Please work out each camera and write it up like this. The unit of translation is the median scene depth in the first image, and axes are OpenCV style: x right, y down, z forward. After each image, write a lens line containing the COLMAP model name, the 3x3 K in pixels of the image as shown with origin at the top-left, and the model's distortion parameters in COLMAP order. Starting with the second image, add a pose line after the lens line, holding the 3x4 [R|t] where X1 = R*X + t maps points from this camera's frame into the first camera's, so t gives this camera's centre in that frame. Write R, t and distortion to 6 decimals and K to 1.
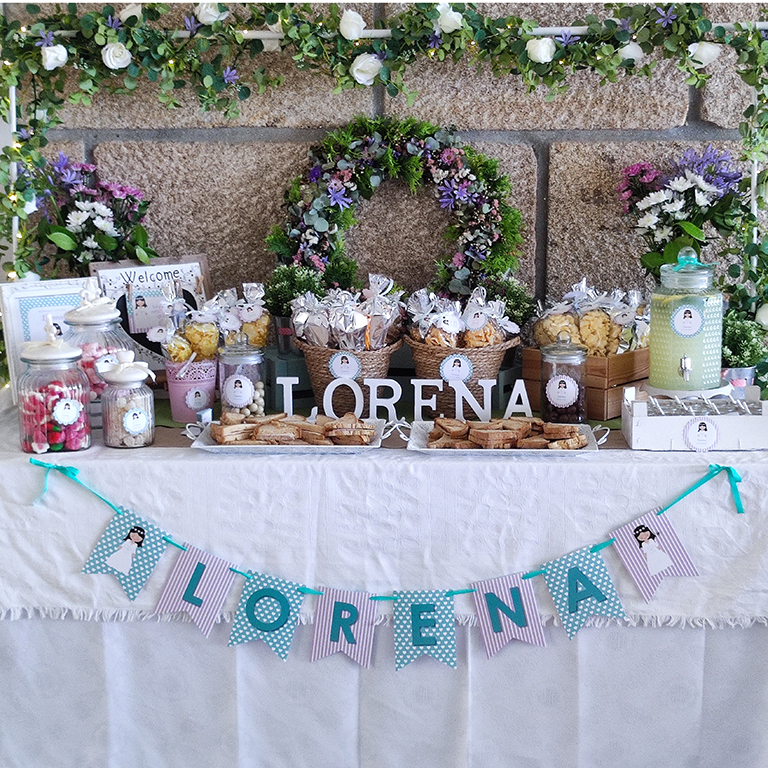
lens RADIAL K [[1545.9, 0, 384.0], [0, 1545.9, 384.0], [0, 0, 1]] dist [0.055769, -0.239550]
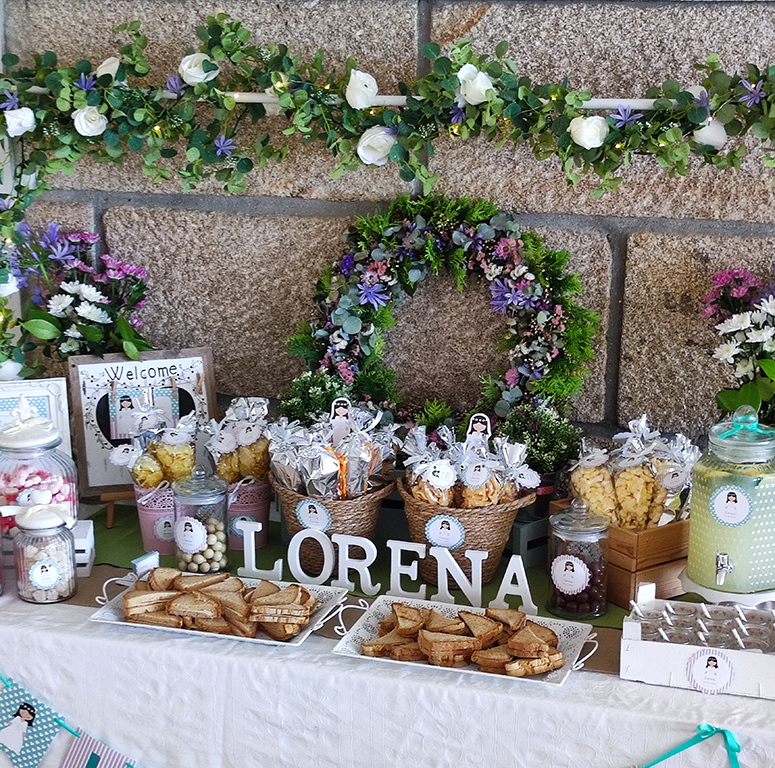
lens RADIAL K [[1522.0, 0, 388.7], [0, 1522.0, 454.7], [0, 0, 1]] dist [0.022212, 0.023599]
pose [[0.966207, 0.083549, -0.243851, 0.203399], [-0.056331, 0.991587, 0.116543, -0.137186], [0.251537, -0.098868, 0.962785, 0.220472]]
